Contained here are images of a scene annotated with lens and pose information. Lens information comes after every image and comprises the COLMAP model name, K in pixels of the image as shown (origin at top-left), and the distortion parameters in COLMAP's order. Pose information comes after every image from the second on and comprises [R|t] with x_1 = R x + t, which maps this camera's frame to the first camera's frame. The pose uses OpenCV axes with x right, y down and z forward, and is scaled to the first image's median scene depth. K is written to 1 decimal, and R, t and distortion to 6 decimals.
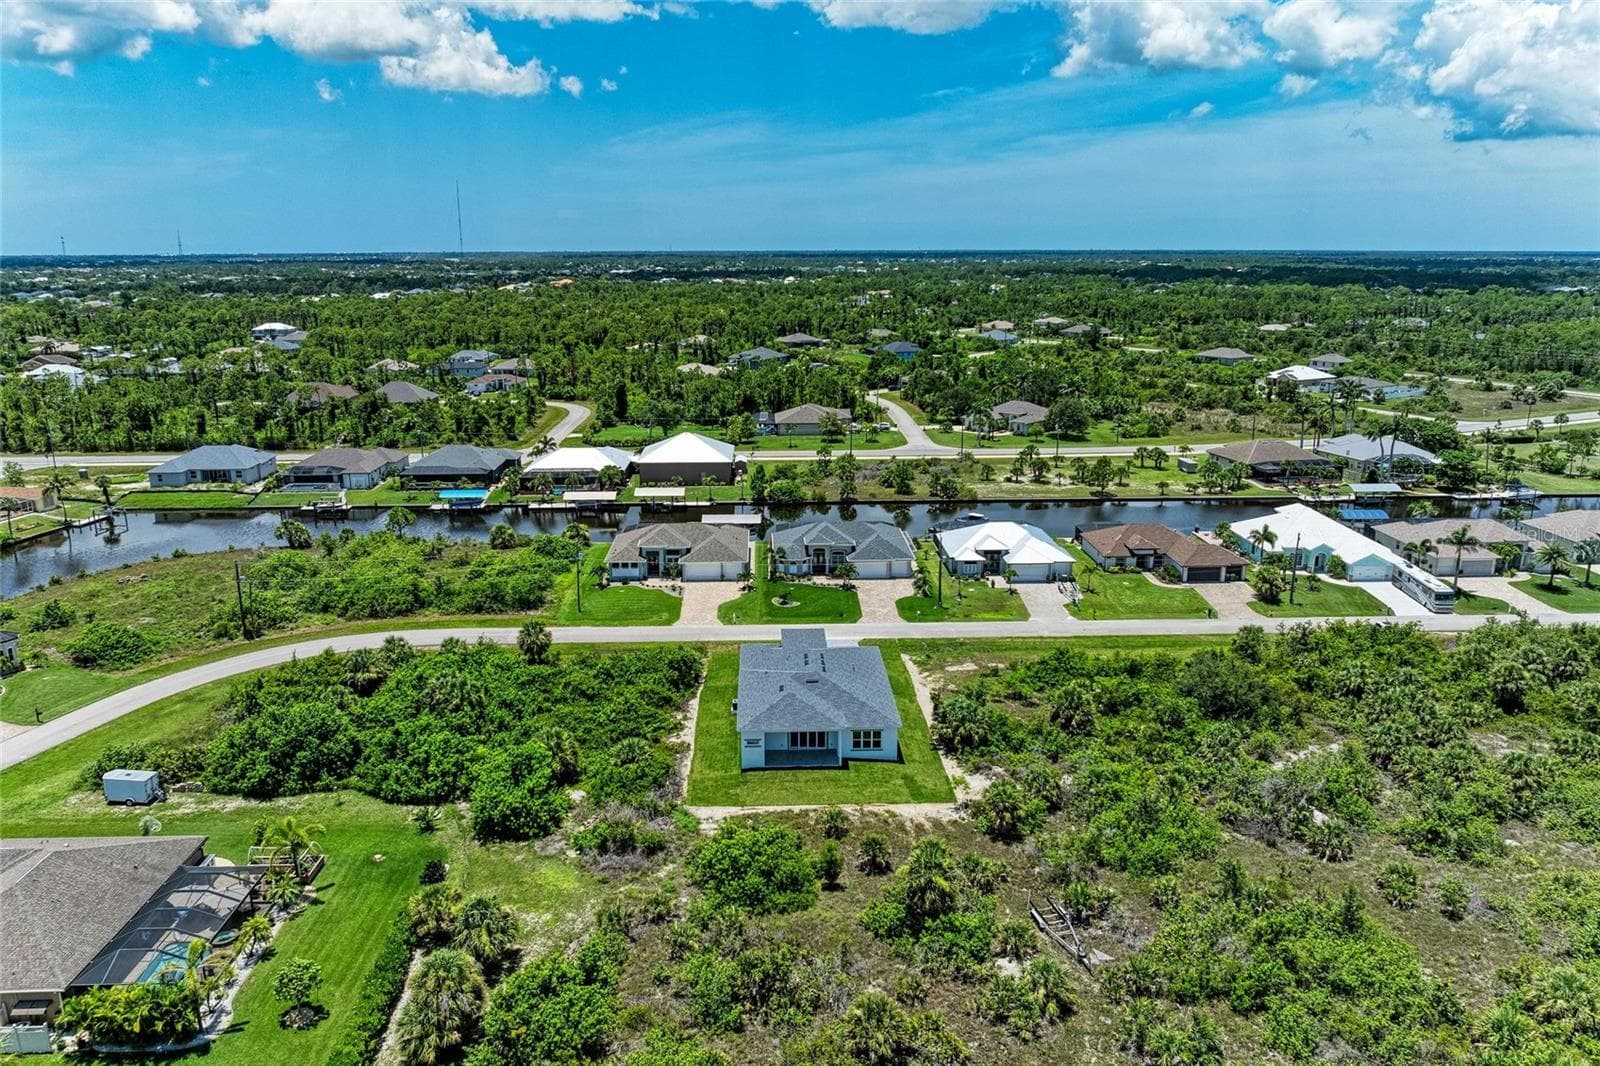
lens RADIAL K [[1129.8, 0, 815.0], [0, 1129.8, 531.1], [0, 0, 1]] dist [-0.028405, 0.012193]
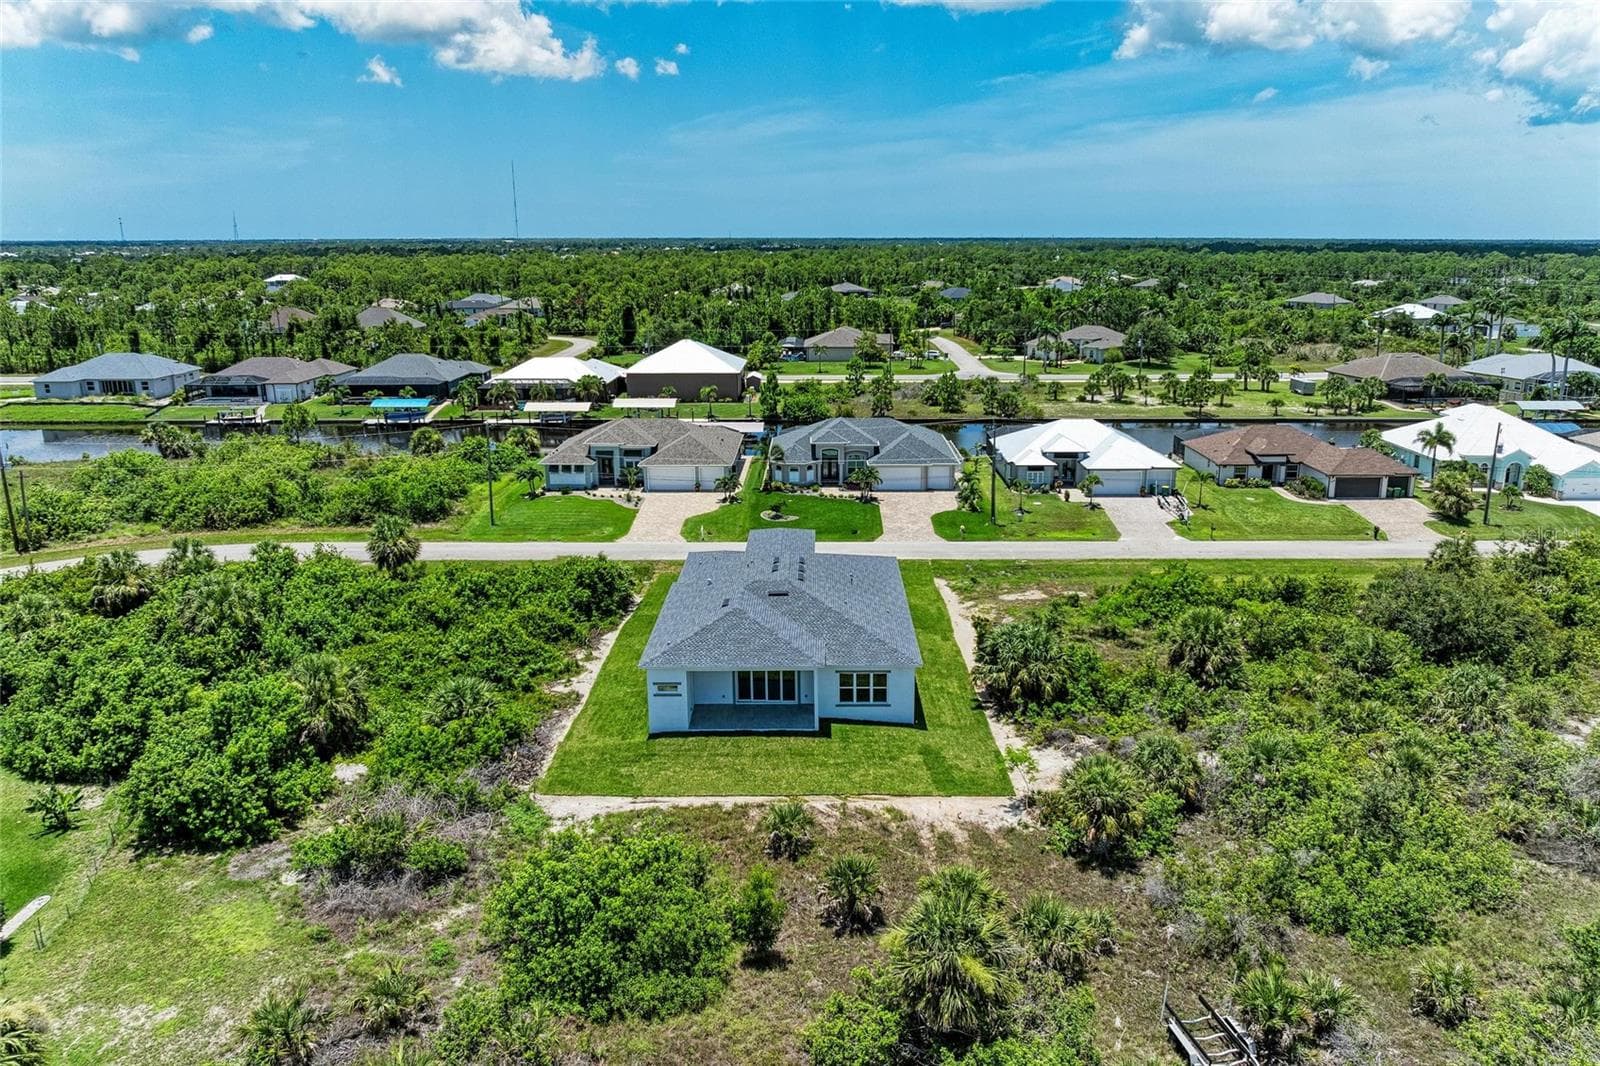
lens RADIAL K [[1129.8, 0, 834.7], [0, 1129.8, 518.5], [0, 0, 1]] dist [-0.028405, 0.012193]
pose [[0.999340, 0.006438, -0.035757, 0.033549], [-0.006587, 0.999970, -0.004046, 0.063589], [0.035730, 0.004279, 0.999352, 0.262276]]
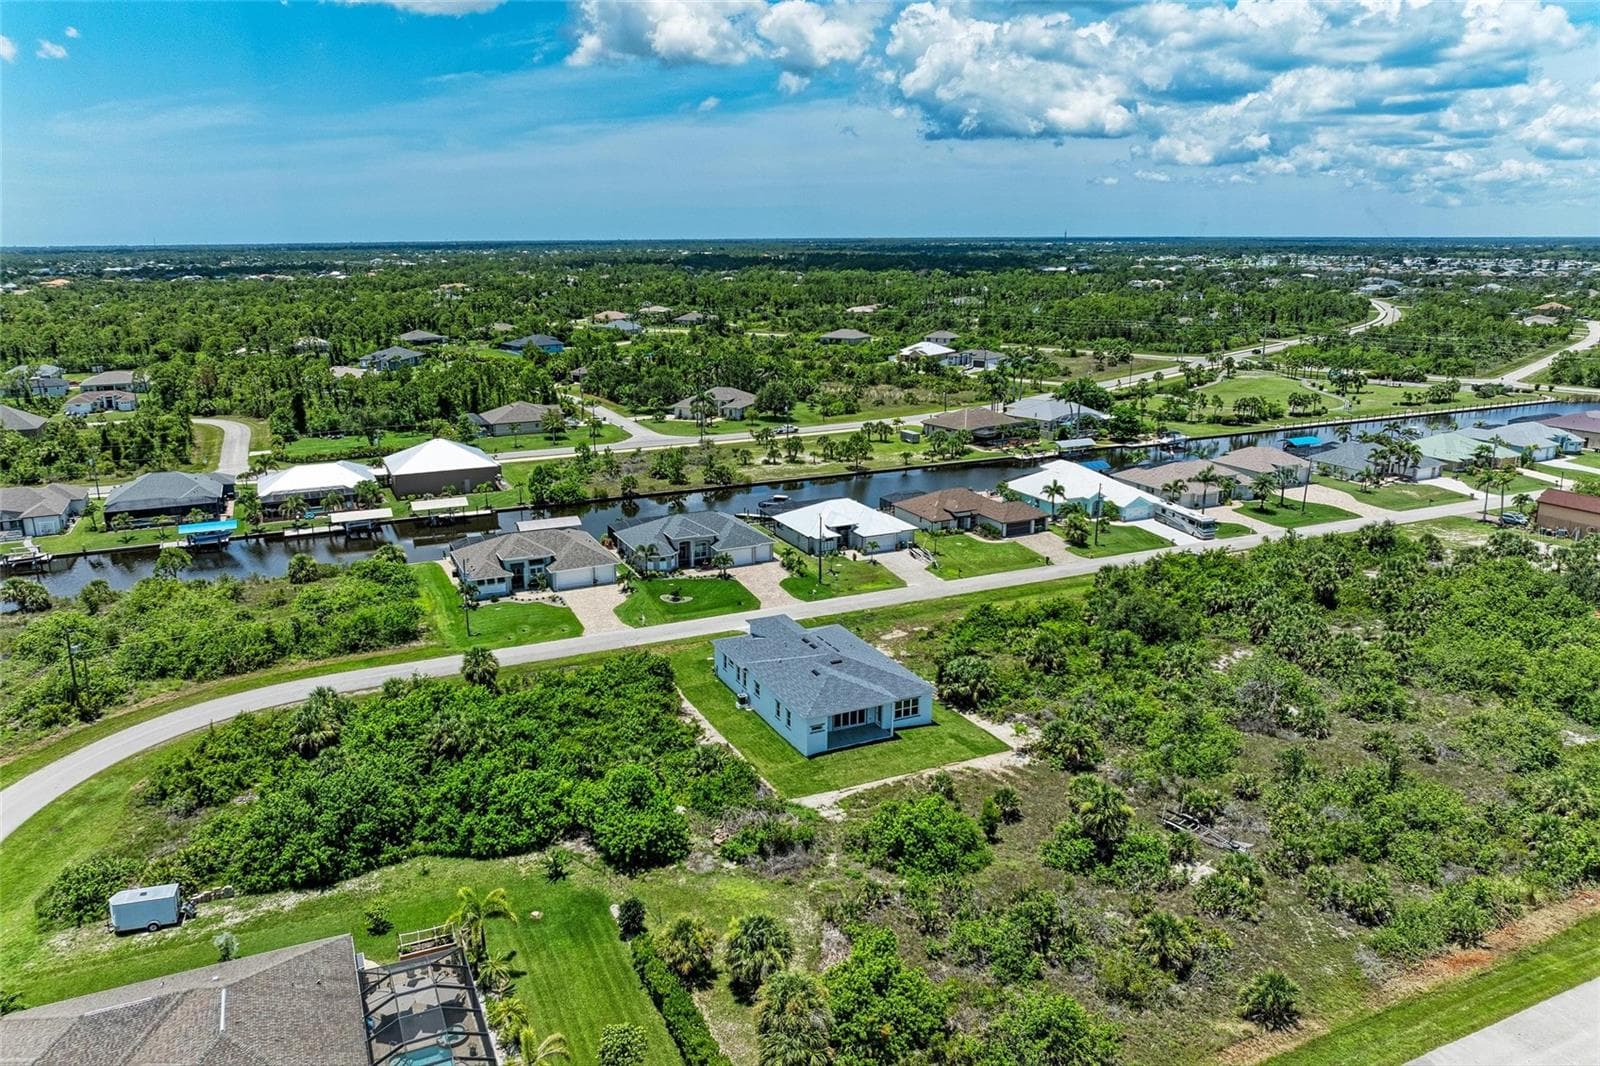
lens RADIAL K [[1129.8, 0, 806.8], [0, 1129.8, 539.1], [0, 0, 1]] dist [-0.028405, 0.012193]
pose [[0.920974, -0.104292, 0.375407, -0.268948], [0.098749, 0.994530, 0.034032, -0.009881], [-0.376903, 0.005728, 0.926235, 0.043891]]
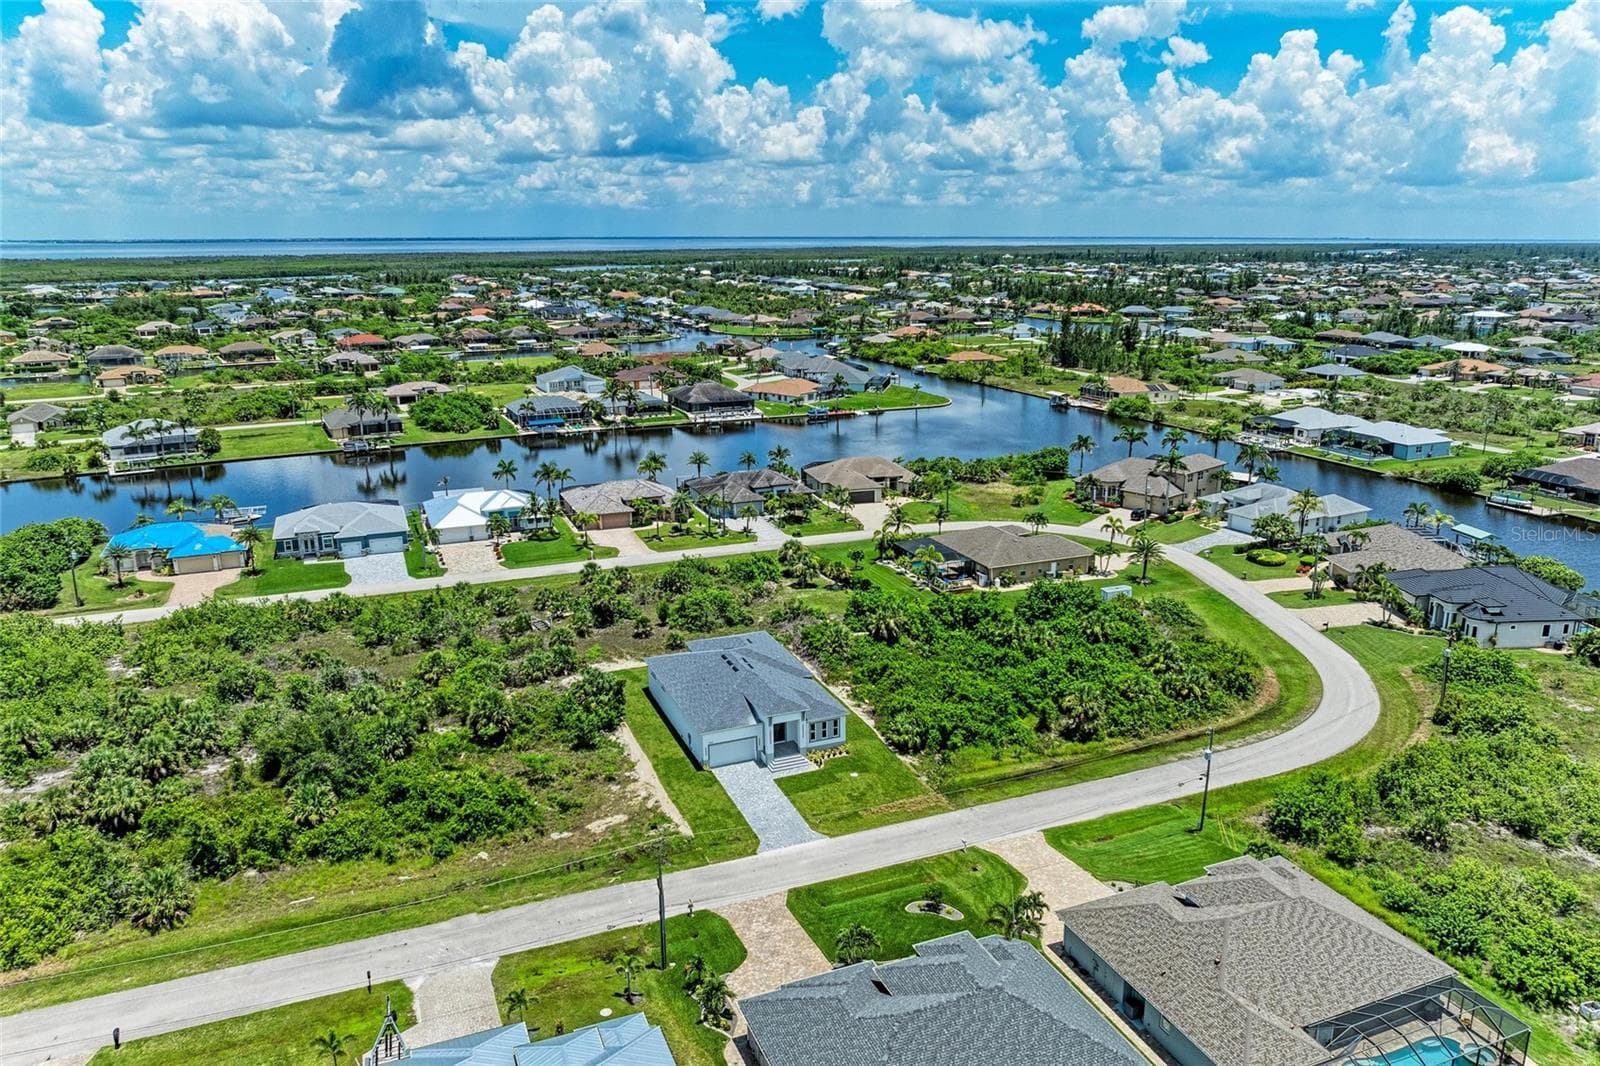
lens RADIAL K [[1129.8, 0, 810.5], [0, 1129.8, 477.2], [0, 0, 1]] dist [-0.028405, 0.012193]
pose [[-0.940835, 0.076366, -0.330148, 0.191229], [-0.077543, 0.899906, 0.429134, -0.351672], [0.329873, 0.429345, -0.840742, 1.292111]]
